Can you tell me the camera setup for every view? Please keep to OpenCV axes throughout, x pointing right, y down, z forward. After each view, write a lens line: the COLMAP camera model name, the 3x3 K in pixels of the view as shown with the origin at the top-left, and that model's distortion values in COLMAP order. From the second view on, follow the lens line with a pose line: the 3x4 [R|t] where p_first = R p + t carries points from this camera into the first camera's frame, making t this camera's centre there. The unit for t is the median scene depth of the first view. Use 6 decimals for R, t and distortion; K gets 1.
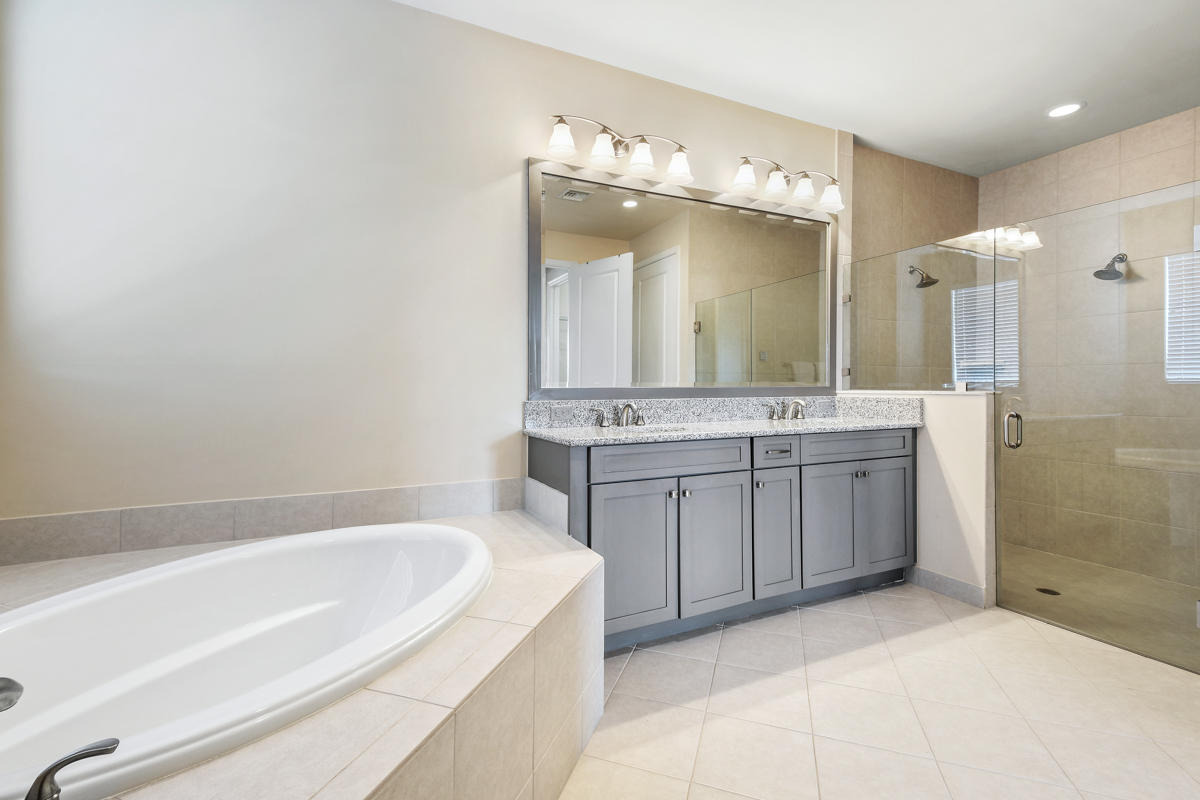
lens RADIAL K [[523.4, 0, 594.4], [0, 523.4, 379.6], [0, 0, 1]] dist [0.018422, 0.000162]
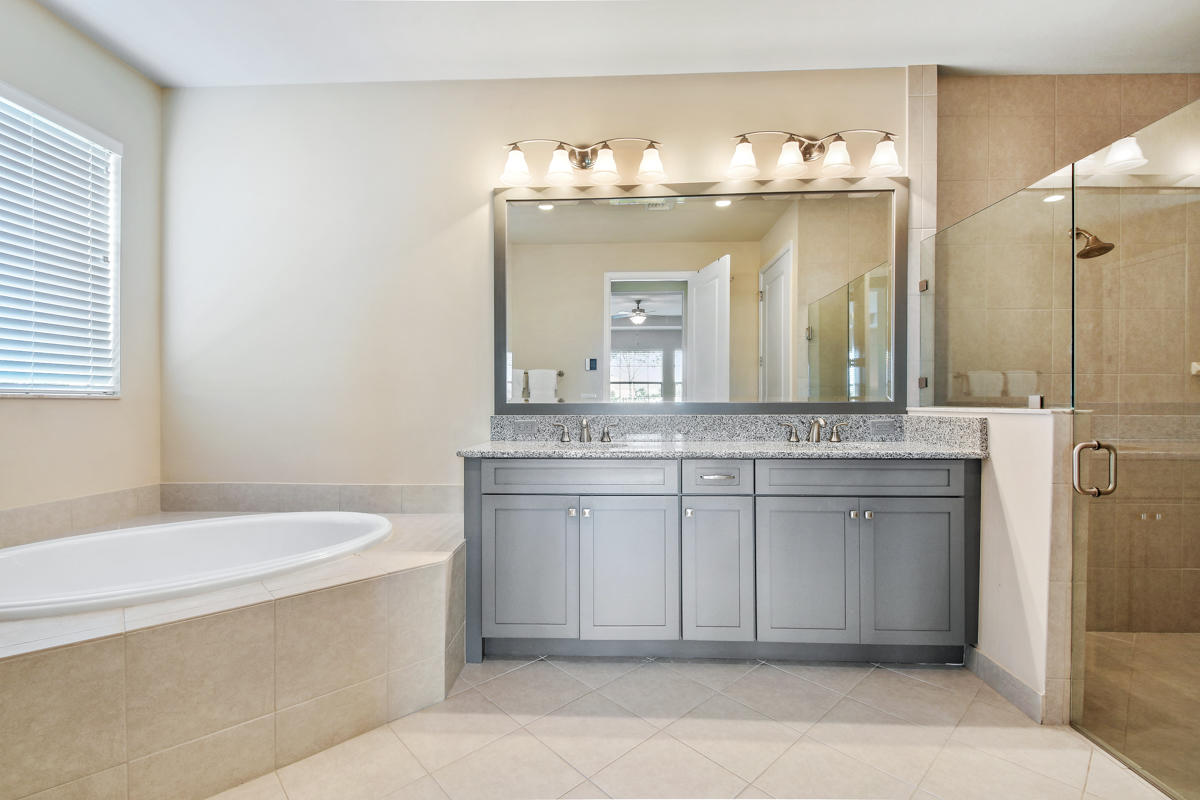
lens RADIAL K [[529.8, 0, 600.0], [0, 529.8, 400.0], [0, 0, 1]] dist [0.001605, -0.000181]
pose [[0.882898, -0.001110, -0.469563, 0.532583], [0.006431, 0.999932, 0.009729, -0.000174], [0.469521, -0.011609, 0.882845, 0.122348]]
